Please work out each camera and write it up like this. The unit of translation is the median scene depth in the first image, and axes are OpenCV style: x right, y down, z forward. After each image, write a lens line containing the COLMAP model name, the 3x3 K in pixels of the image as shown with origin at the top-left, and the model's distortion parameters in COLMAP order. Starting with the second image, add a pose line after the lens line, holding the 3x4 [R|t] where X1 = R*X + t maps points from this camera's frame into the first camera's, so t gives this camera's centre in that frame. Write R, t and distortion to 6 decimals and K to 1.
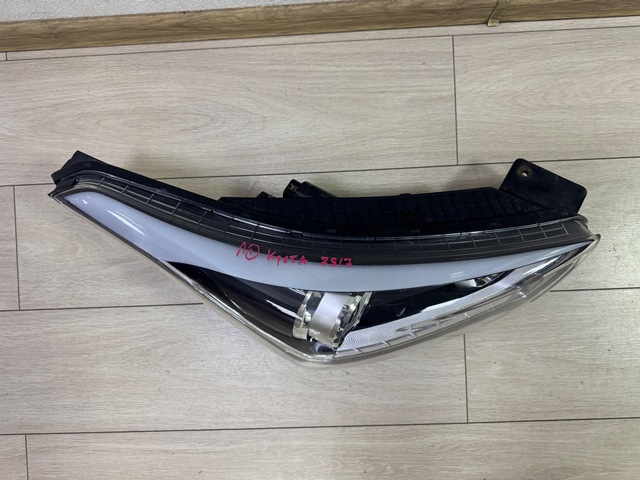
lens RADIAL K [[473.8, 0, 317.2], [0, 473.8, 241.0], [0, 0, 1]] dist [-0.007457, -0.007259]
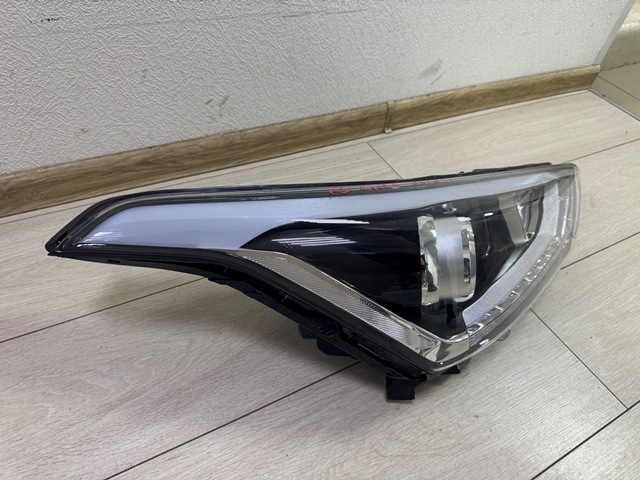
lens RADIAL K [[464.4, 0, 318.9], [0, 464.4, 242.1], [0, 0, 1]] dist [0.031396, -0.063680]
pose [[0.881728, -0.217307, 0.418729, -0.408749], [0.445355, 0.676200, -0.586867, 0.422382], [-0.155615, 0.703940, 0.693003, 0.340160]]
